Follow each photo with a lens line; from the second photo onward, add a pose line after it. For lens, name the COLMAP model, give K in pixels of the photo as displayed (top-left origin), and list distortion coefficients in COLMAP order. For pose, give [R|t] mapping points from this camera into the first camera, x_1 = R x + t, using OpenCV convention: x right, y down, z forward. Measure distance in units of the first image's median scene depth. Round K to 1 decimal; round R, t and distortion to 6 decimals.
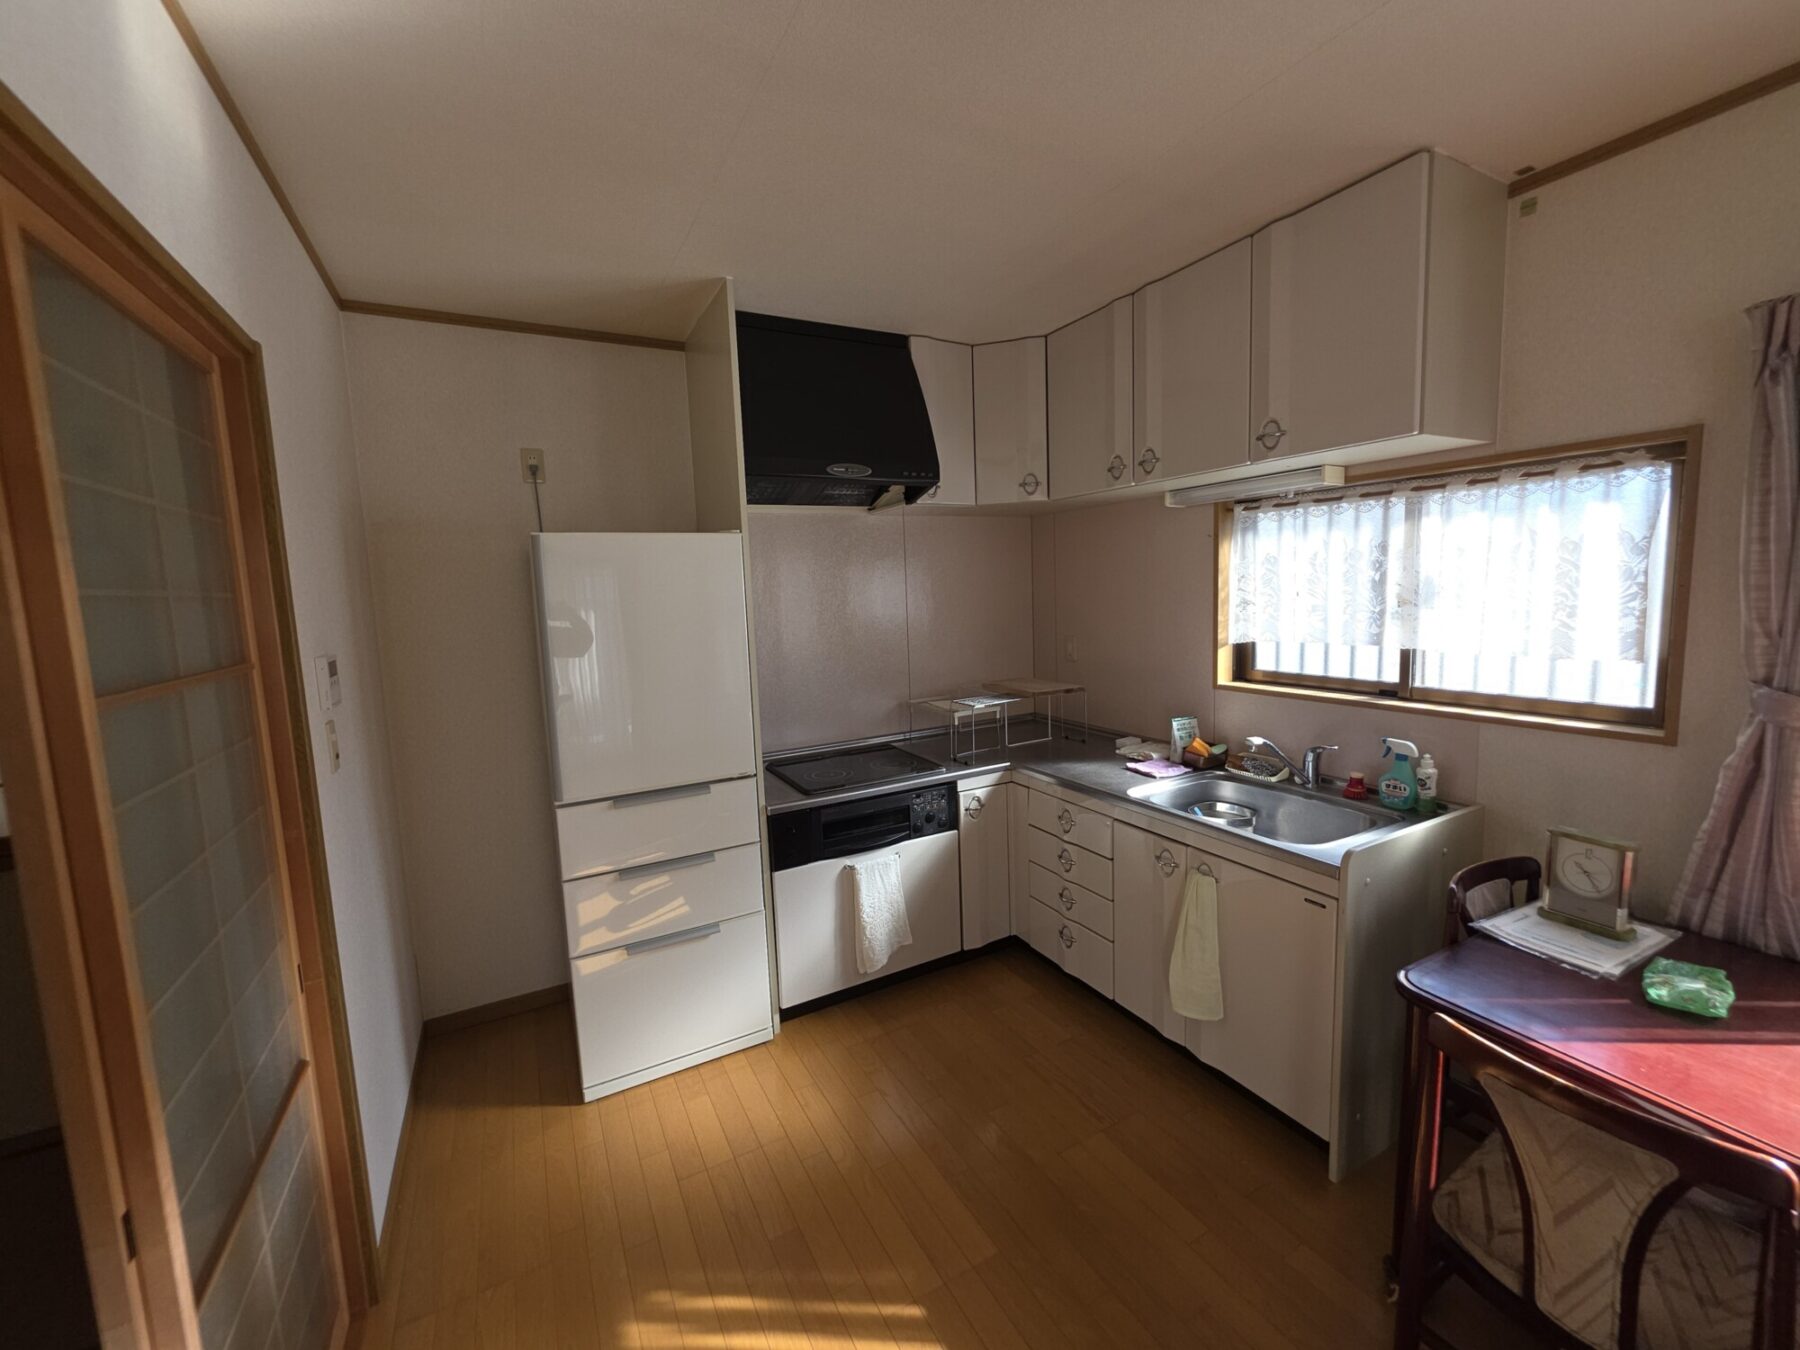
lens RADIAL K [[719.8, 0, 901.9], [0, 719.8, 670.3], [0, 0, 1]] dist [-0.002556, 0.000189]
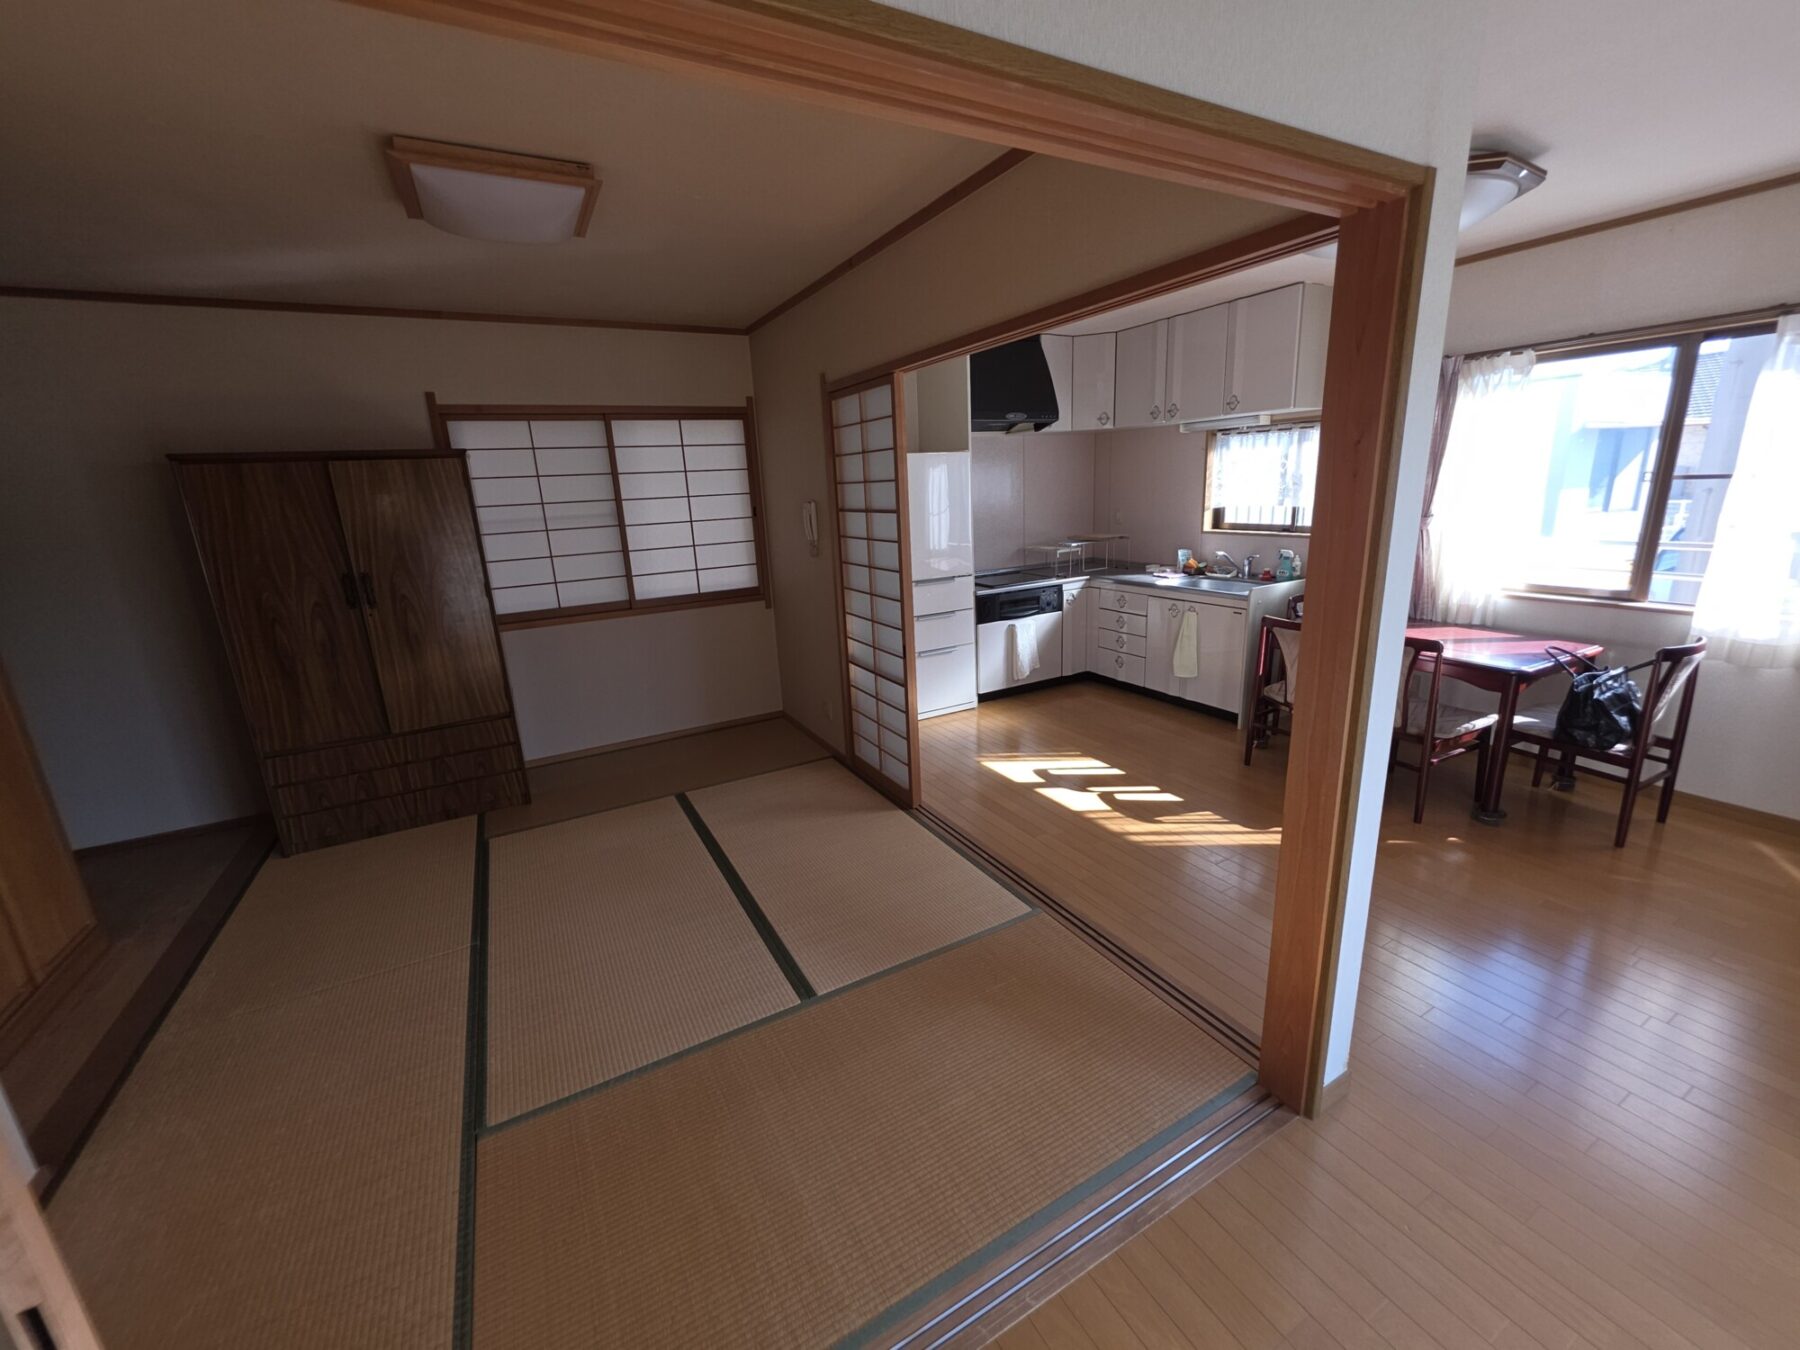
lens RADIAL K [[719.8, 0, 900.4], [0, 719.8, 671.9], [0, 0, 1]] dist [-0.002556, 0.000189]
pose [[0.999940, -0.010254, 0.003936, -0.373923], [0.009594, 0.989906, 0.141398, 0.114644], [-0.005346, -0.141352, 0.989945, -0.932363]]
